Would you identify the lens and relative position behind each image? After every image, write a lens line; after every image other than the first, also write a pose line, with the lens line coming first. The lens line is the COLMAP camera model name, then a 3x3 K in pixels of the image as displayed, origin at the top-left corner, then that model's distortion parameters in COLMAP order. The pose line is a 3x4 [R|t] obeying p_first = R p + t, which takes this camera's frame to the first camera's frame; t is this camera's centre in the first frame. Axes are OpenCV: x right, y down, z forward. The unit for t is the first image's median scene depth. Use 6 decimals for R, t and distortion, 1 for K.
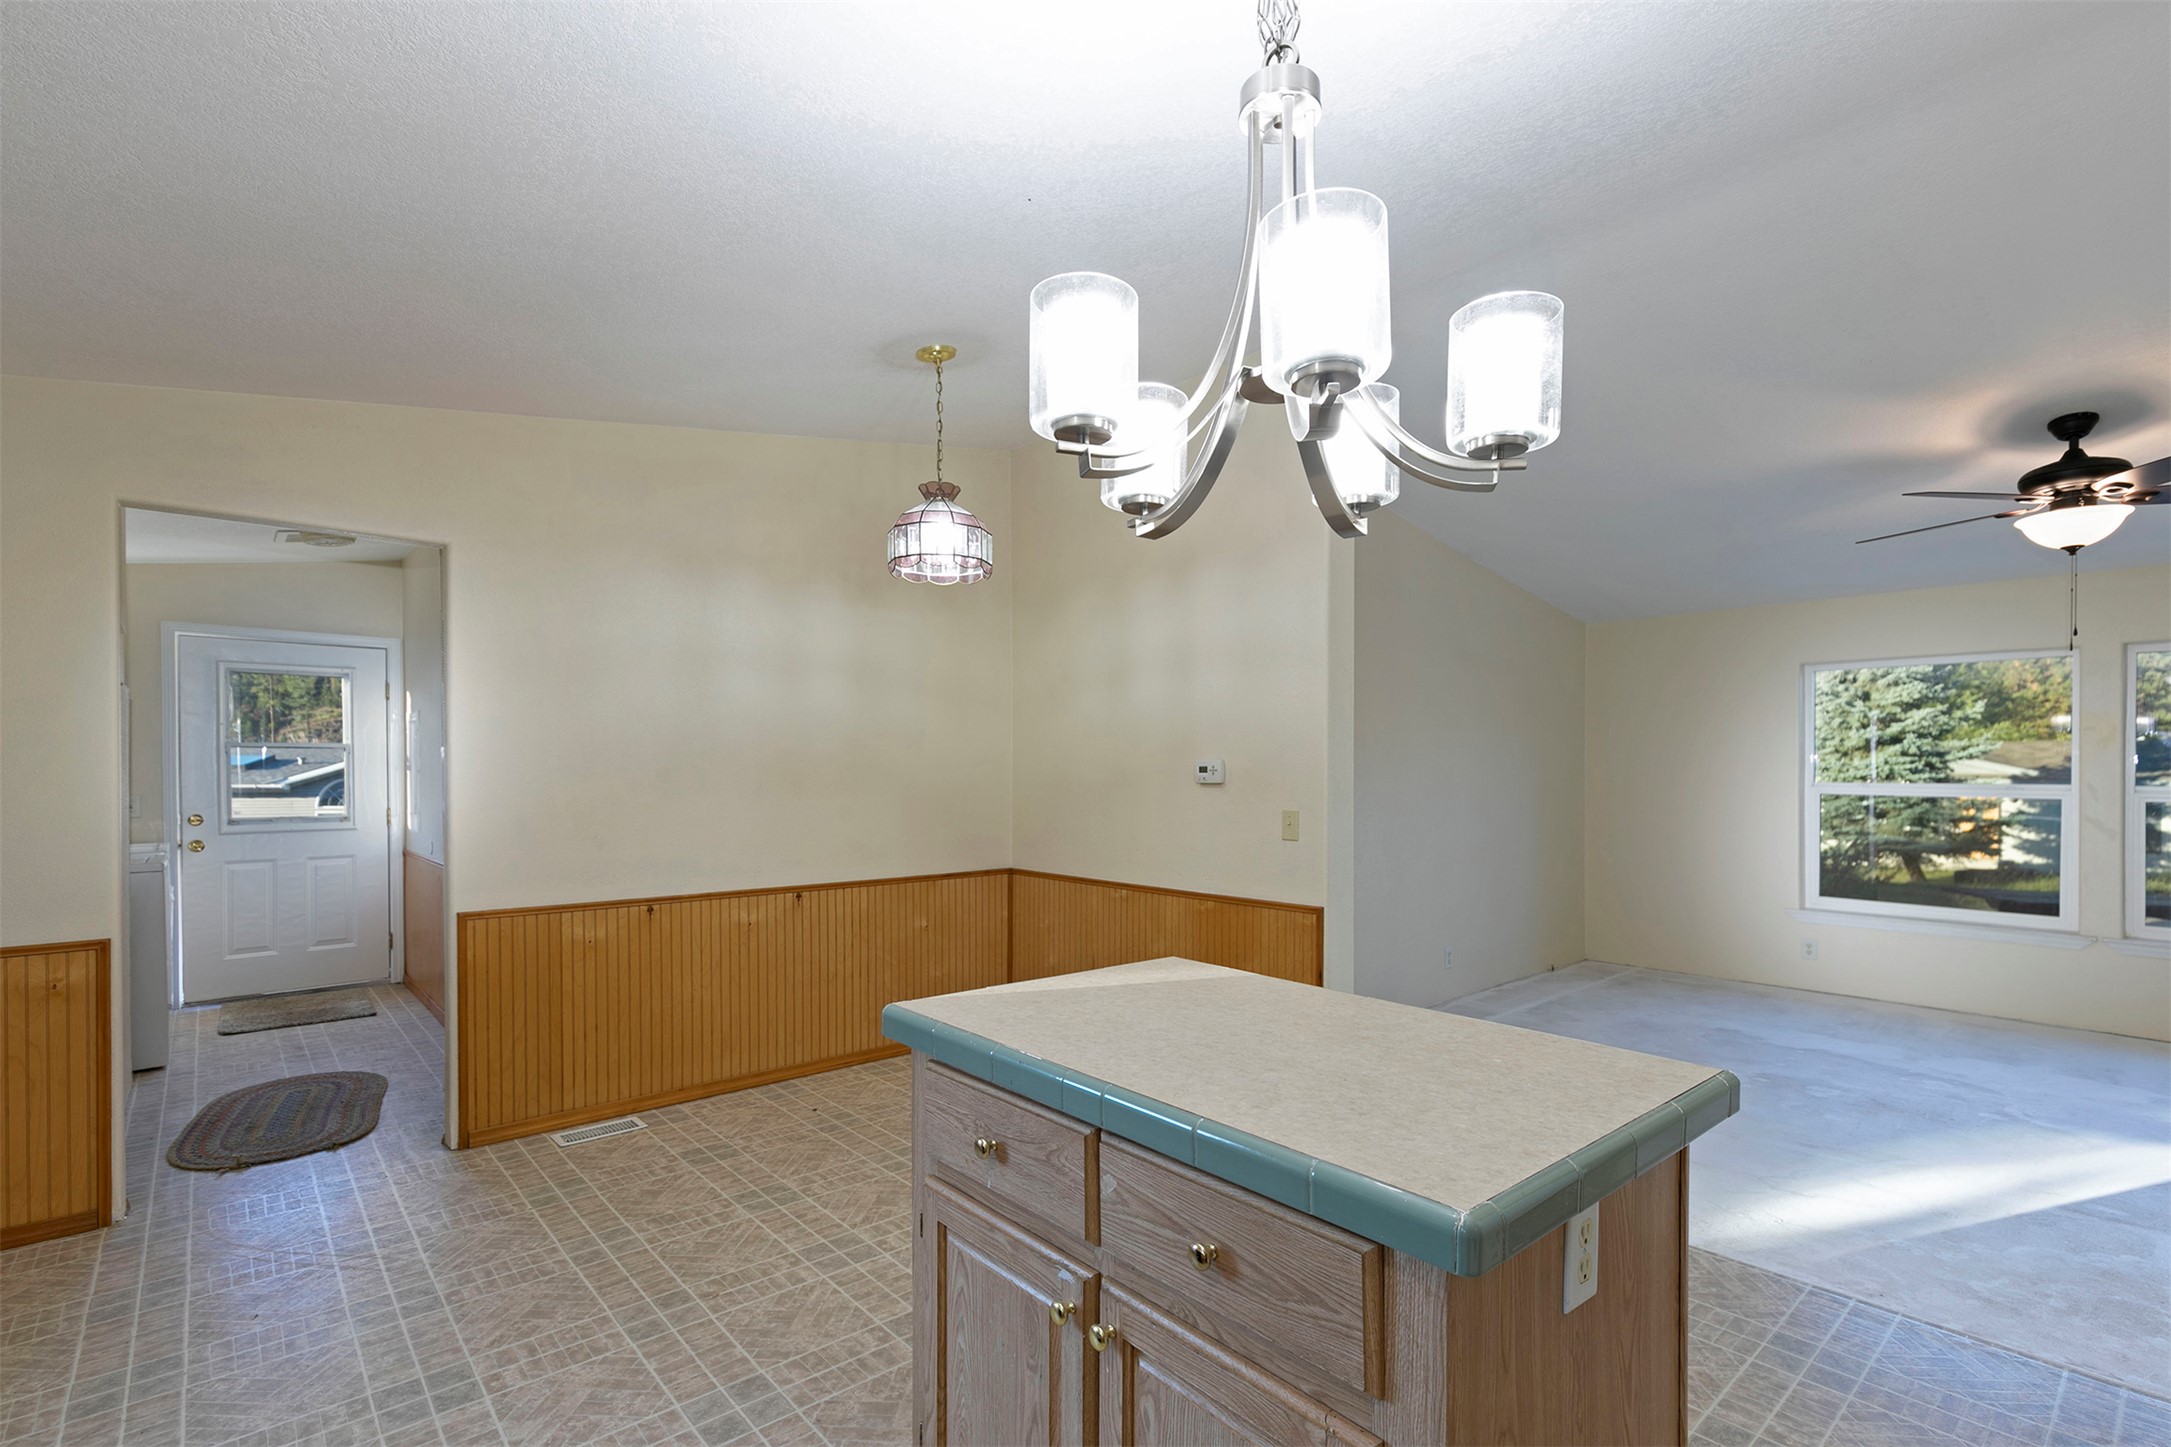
lens RADIAL K [[982.8, 0, 1088.9], [0, 982.8, 771.1], [0, 0, 1]] dist [0.007190, -0.001559]
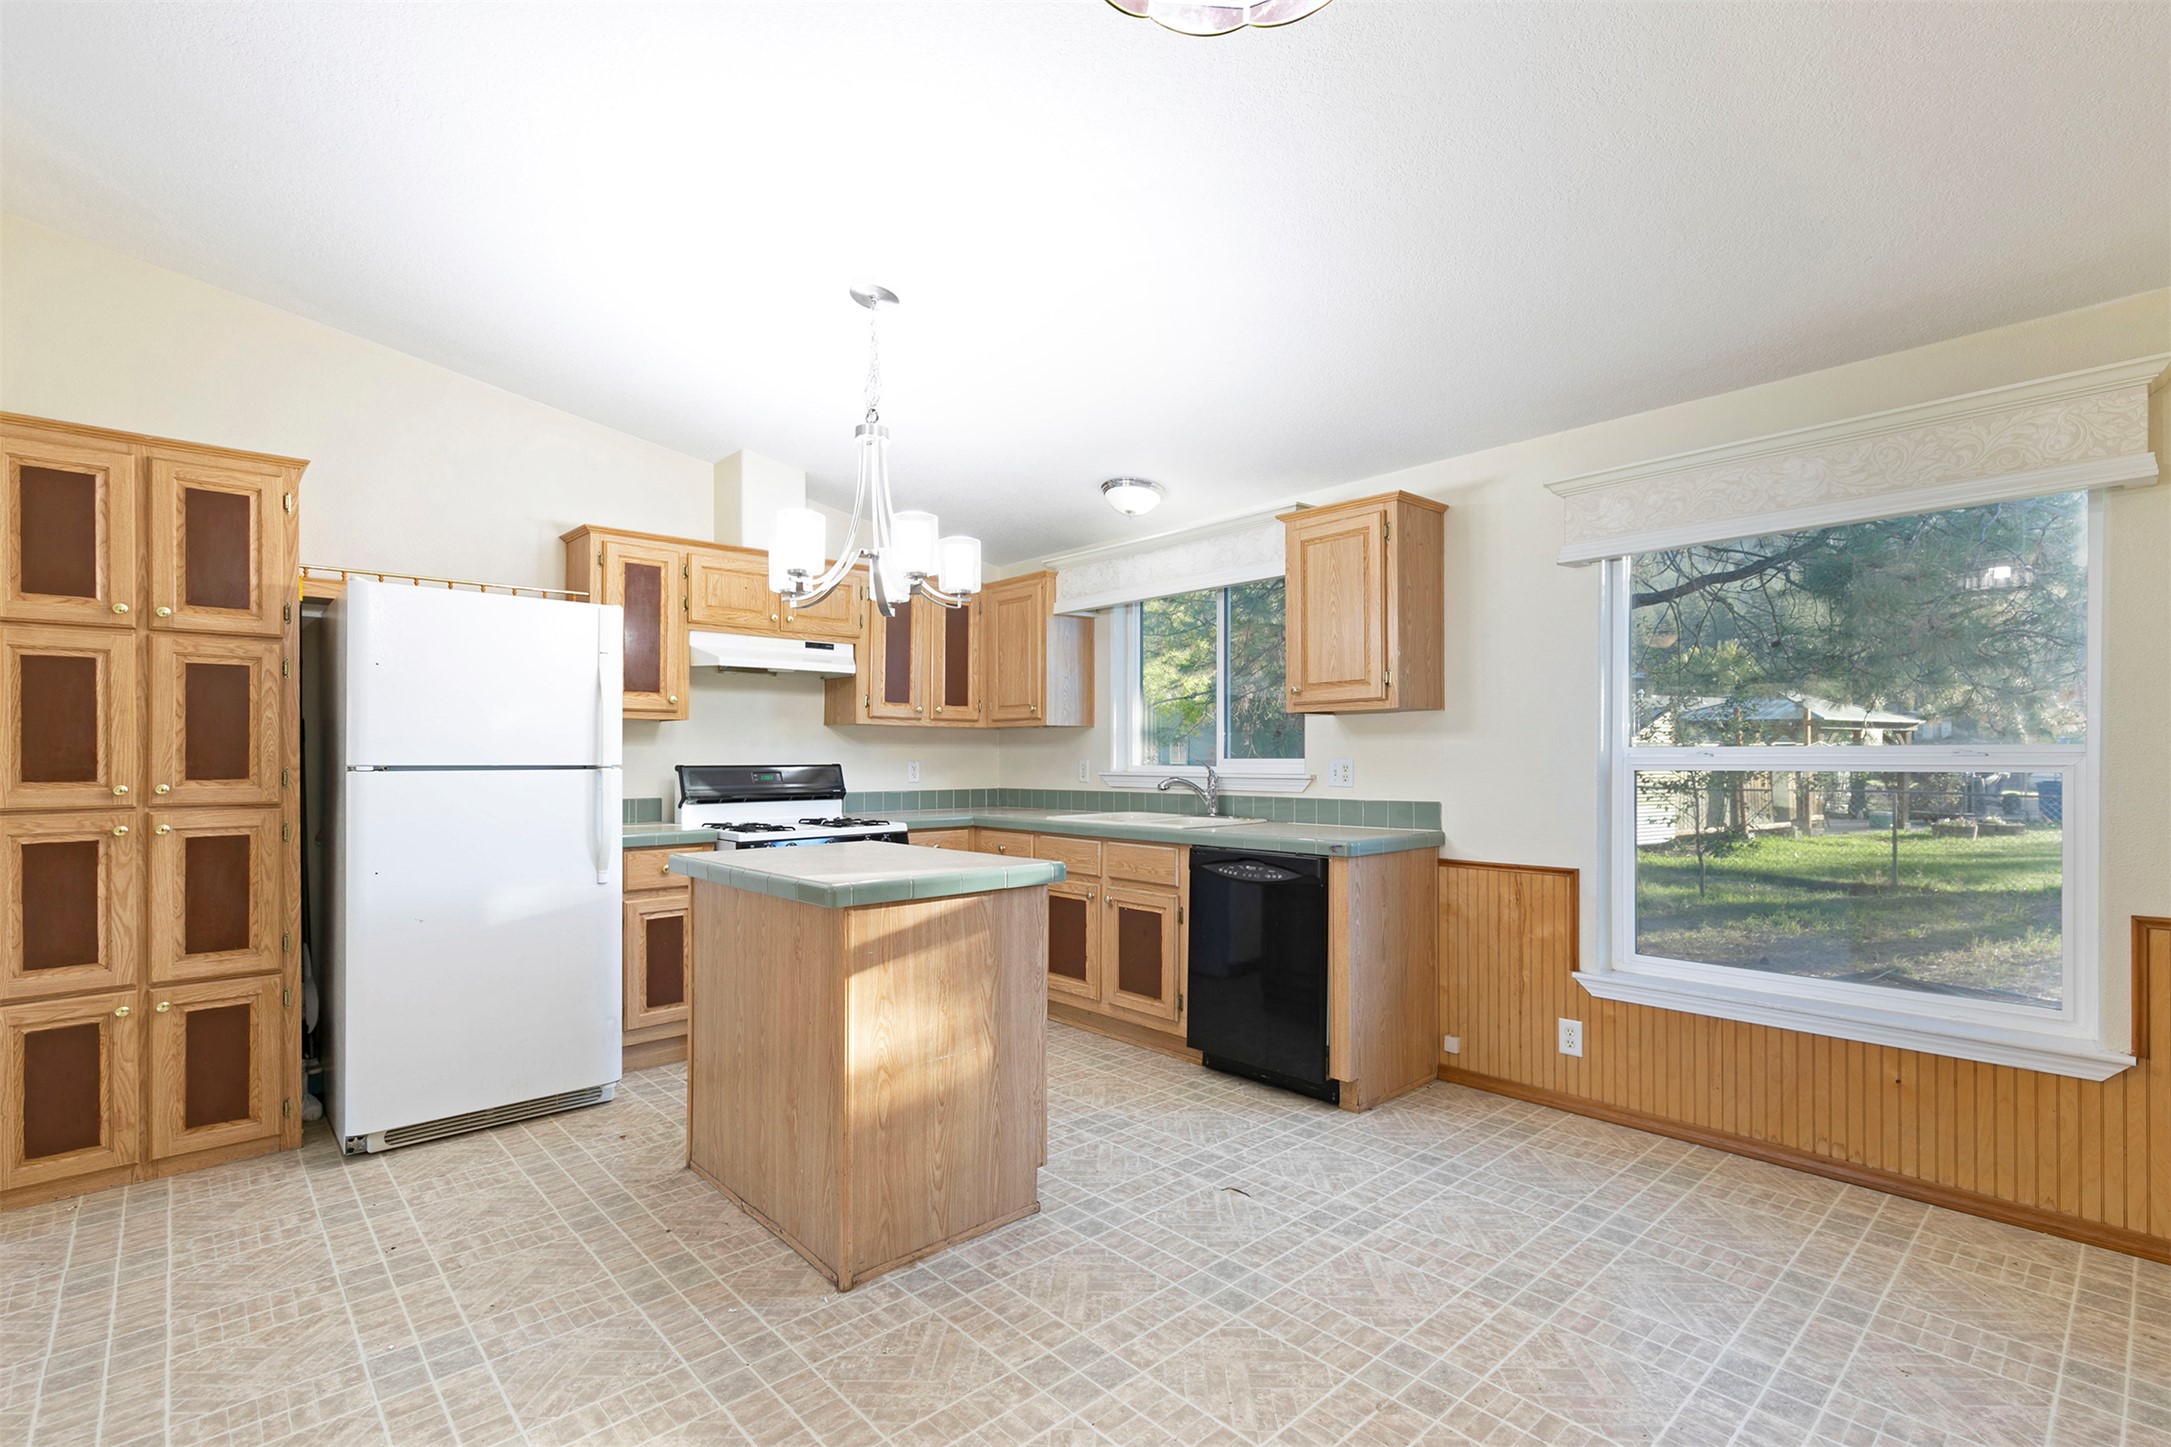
lens RADIAL K [[982.8, 0, 1090.2], [0, 982.8, 749.7], [0, 0, 1]] dist [0.007190, -0.001559]
pose [[-0.999771, -0.002153, -0.021301, -0.094061], [-0.002101, 0.999995, -0.002483, 0.026772], [0.021307, -0.002438, -0.999770, 1.120269]]
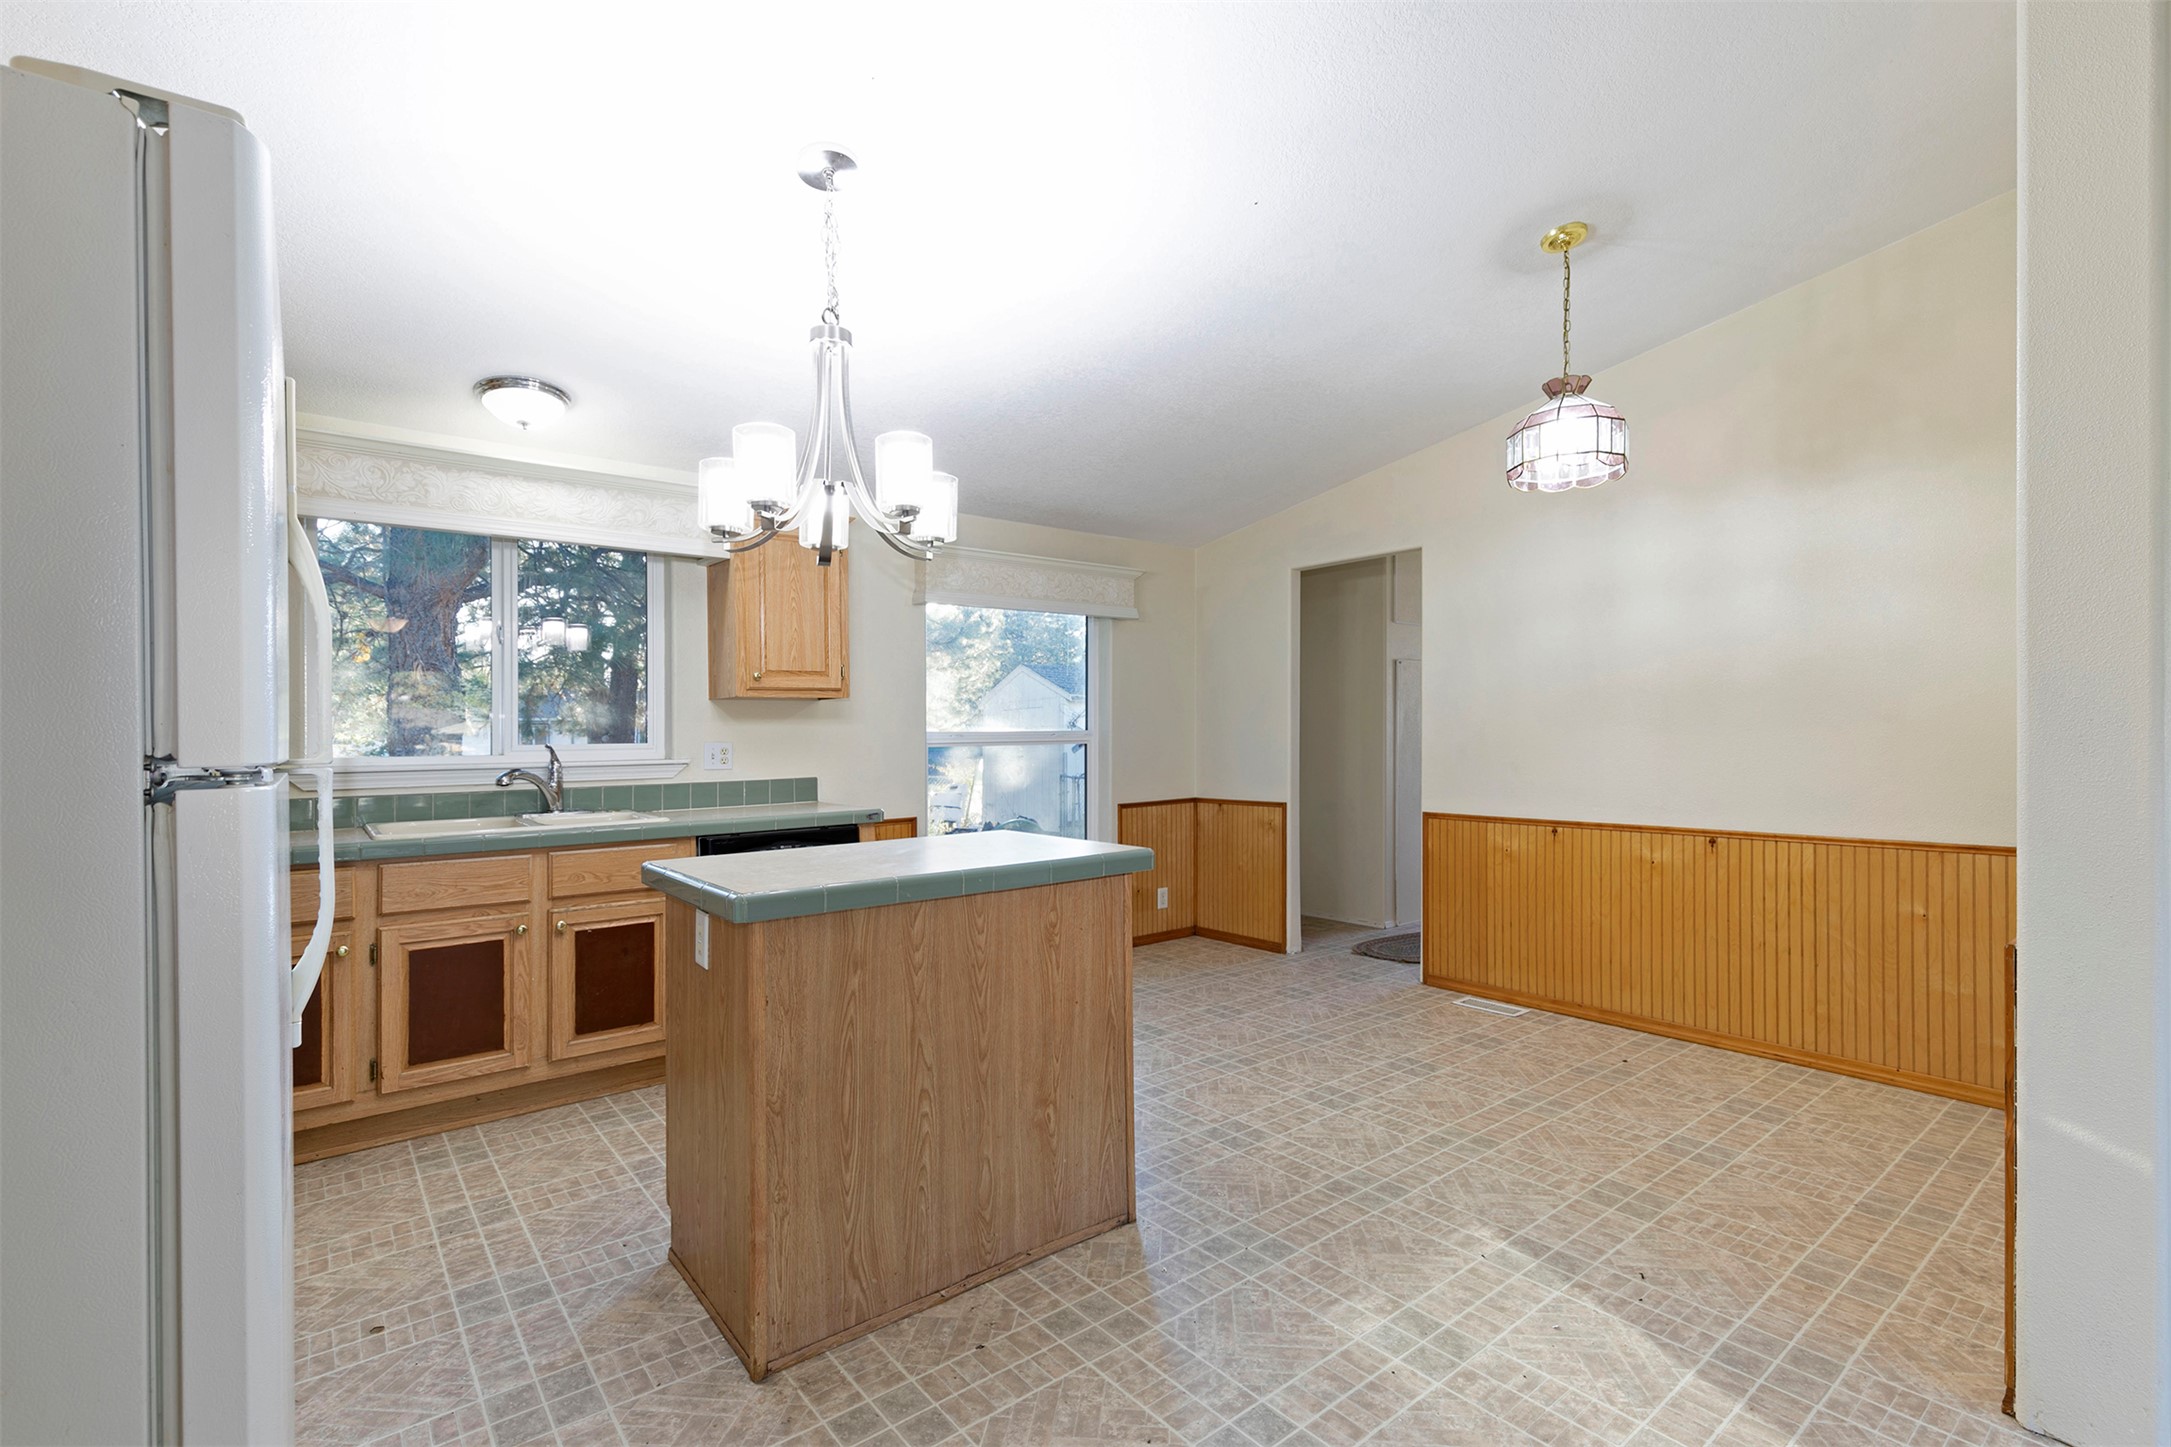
lens RADIAL K [[982.8, 0, 1103.1], [0, 982.8, 726.0], [0, 0, 1]] dist [0.007190, -0.001559]
pose [[-0.040611, -0.013122, -0.999089, 0.679992], [0.008796, 0.999870, -0.013490, 0.033766], [0.999136, -0.009336, -0.040490, 0.544319]]
